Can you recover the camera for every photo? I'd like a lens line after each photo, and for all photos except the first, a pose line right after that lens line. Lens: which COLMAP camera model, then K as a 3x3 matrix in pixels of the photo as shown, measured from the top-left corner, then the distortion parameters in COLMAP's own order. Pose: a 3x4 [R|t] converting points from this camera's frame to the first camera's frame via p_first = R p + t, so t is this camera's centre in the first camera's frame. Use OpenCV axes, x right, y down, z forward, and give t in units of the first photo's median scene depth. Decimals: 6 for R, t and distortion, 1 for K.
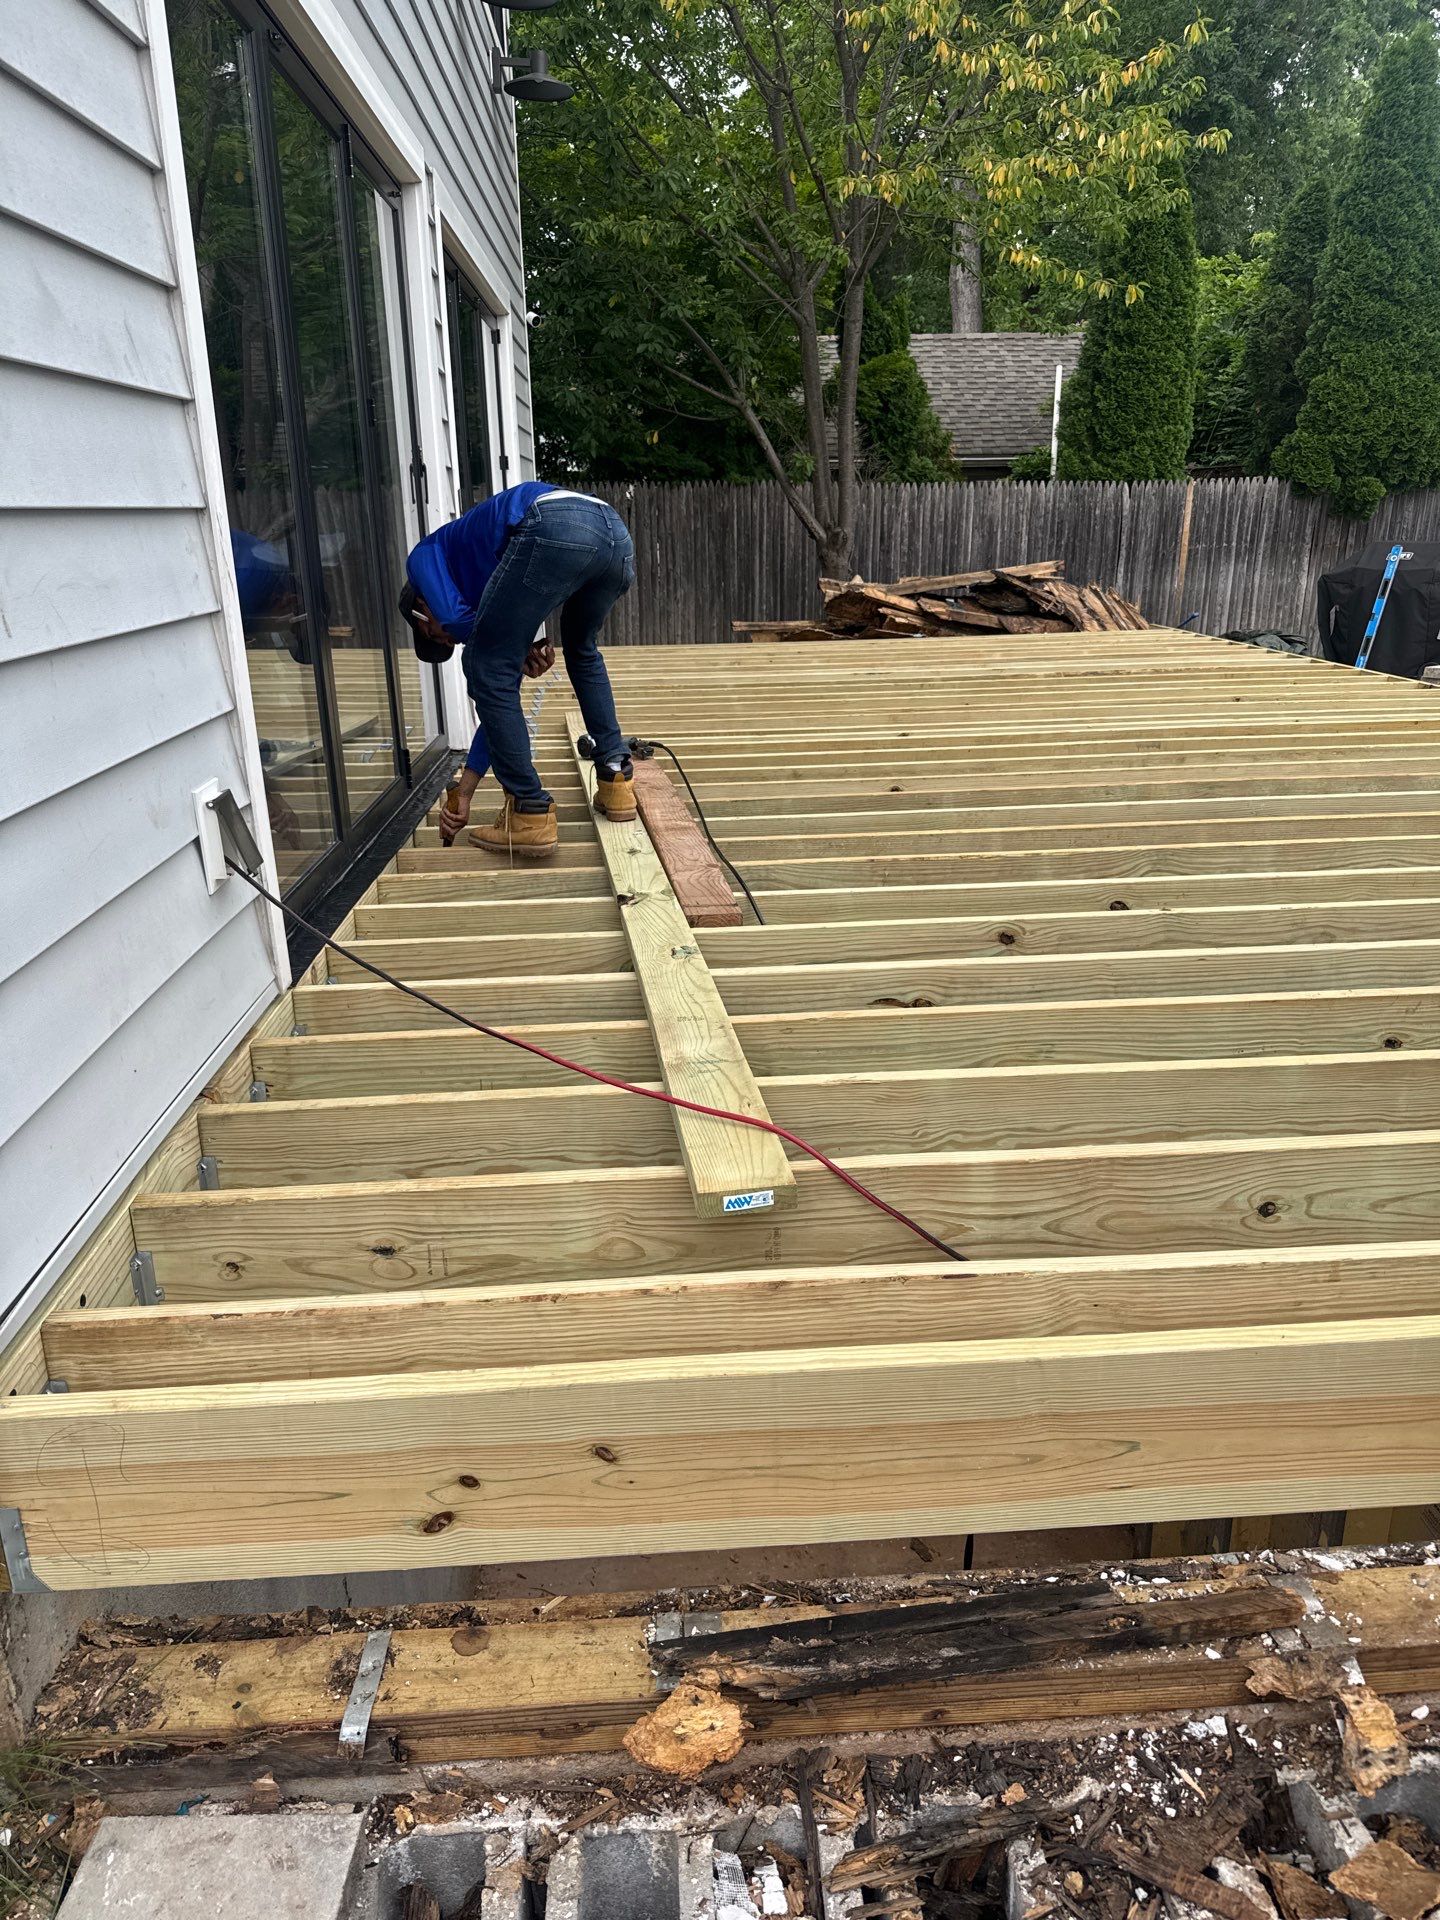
lens RADIAL K [[1338.2, 0, 726.4], [0, 1338.2, 969.4], [0, 0, 1]] dist [0.084509, -0.105701]
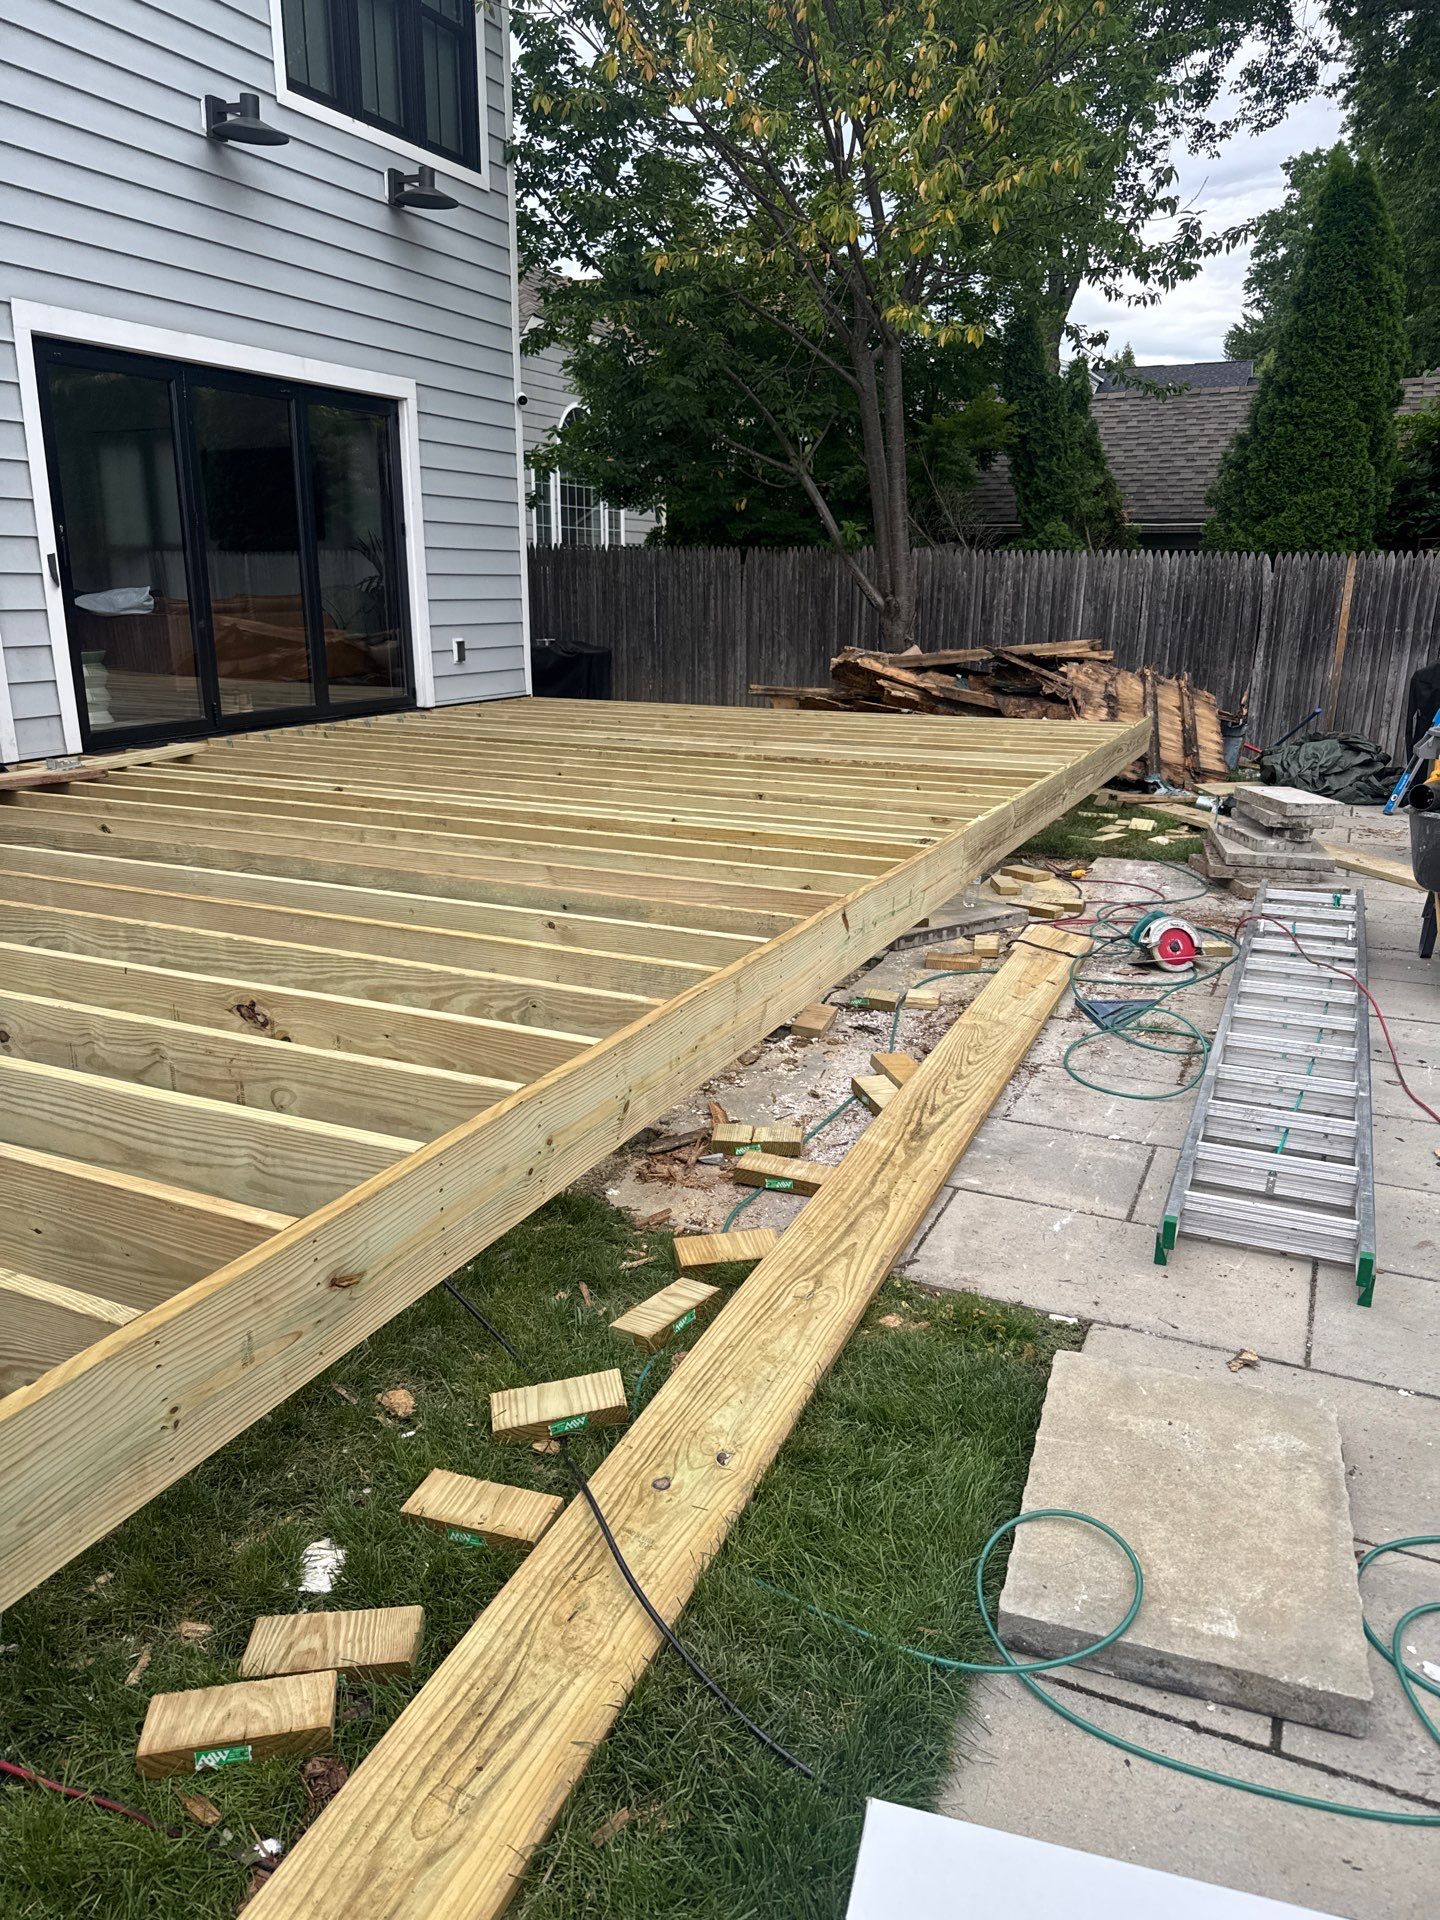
lens RADIAL K [[1372.2, 0, 726.8], [0, 1372.2, 954.9], [0, 0, 1]] dist [0.037451, -0.042288]
pose [[0.878323, 0.145697, -0.455326, 0.433924], [-0.169897, 0.985383, -0.012424, -0.042963], [0.446860, 0.088271, 0.890238, 0.099742]]
